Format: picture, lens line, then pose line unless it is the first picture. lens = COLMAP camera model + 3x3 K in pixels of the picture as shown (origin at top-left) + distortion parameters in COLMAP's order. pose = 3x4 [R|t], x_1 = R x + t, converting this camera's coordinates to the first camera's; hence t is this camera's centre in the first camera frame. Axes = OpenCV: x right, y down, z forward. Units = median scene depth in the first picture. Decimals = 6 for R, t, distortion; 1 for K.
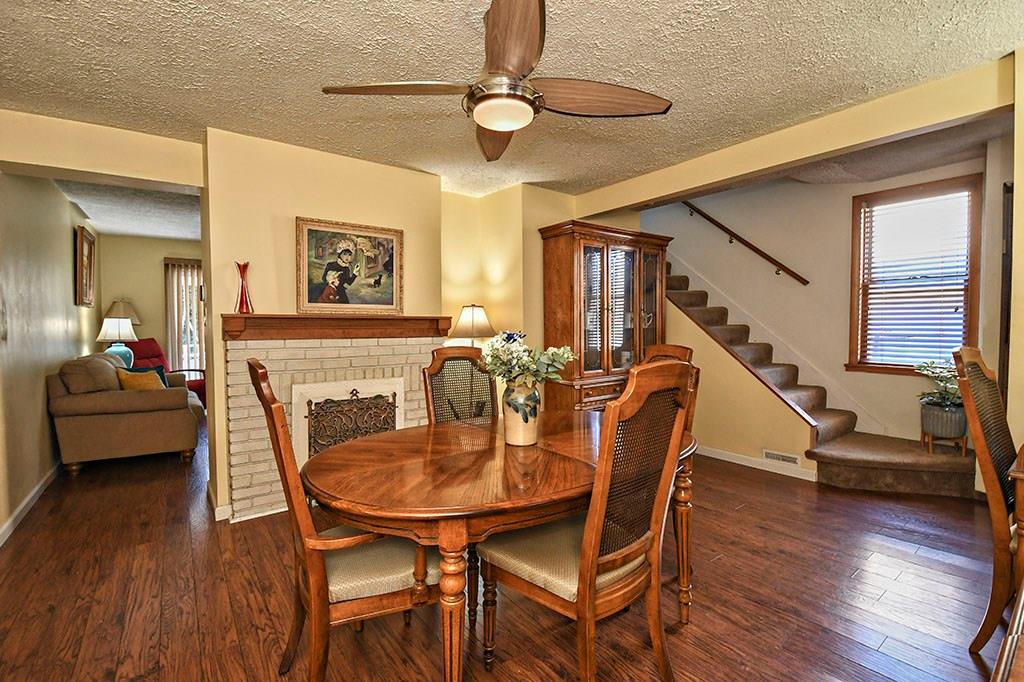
lens RADIAL K [[451.5, 0, 511.3], [0, 451.5, 336.8], [0, 0, 1]] dist [0.011854, -0.018600]
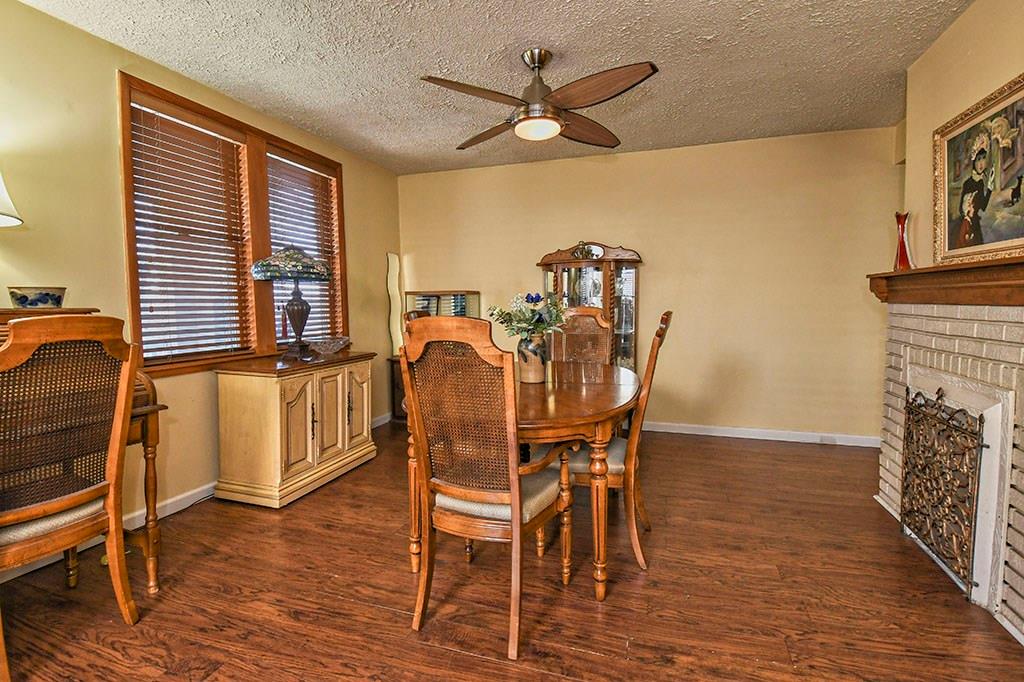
lens RADIAL K [[451.5, 0, 511.3], [0, 451.5, 336.8], [0, 0, 1]] dist [0.011854, -0.018600]
pose [[-0.809681, 0.054602, -0.584324, 0.477822], [-0.009021, 0.994387, 0.105420, -0.011567], [0.586801, 0.090627, -0.804644, 1.166284]]
